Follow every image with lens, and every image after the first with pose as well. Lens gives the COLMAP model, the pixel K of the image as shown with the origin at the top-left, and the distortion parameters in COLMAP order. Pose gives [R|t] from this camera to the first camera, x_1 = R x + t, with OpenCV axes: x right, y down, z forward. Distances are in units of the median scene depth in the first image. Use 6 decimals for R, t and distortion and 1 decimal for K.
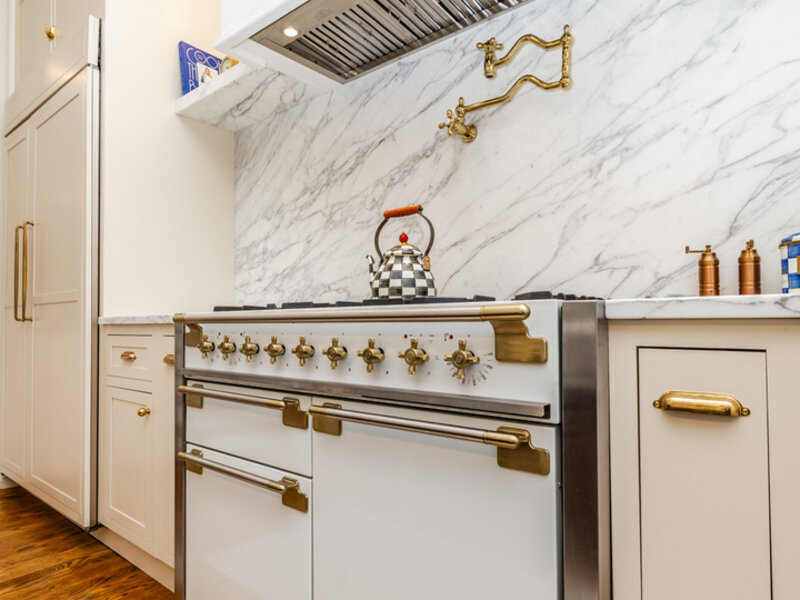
lens RADIAL K [[502.7, 0, 397.6], [0, 502.7, 309.0], [0, 0, 1]] dist [-0.003292, 0.000205]
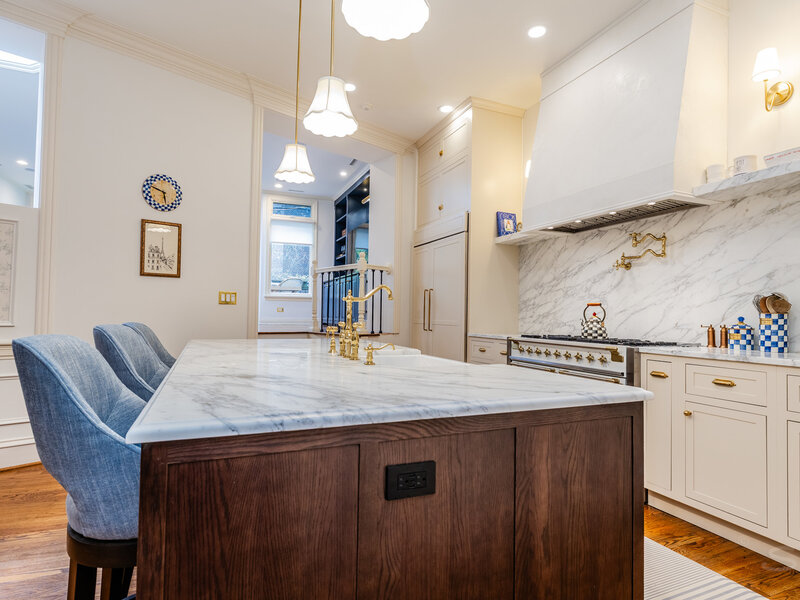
lens RADIAL K [[451.5, 0, 400.0], [0, 451.5, 300.0], [0, 0, 1]] dist [-0.001799, 0.000365]
pose [[0.884431, 0.007877, -0.466605, 0.209556], [-0.012419, 0.999901, -0.006660, -0.178482], [0.466506, 0.011685, 0.884441, -1.572842]]
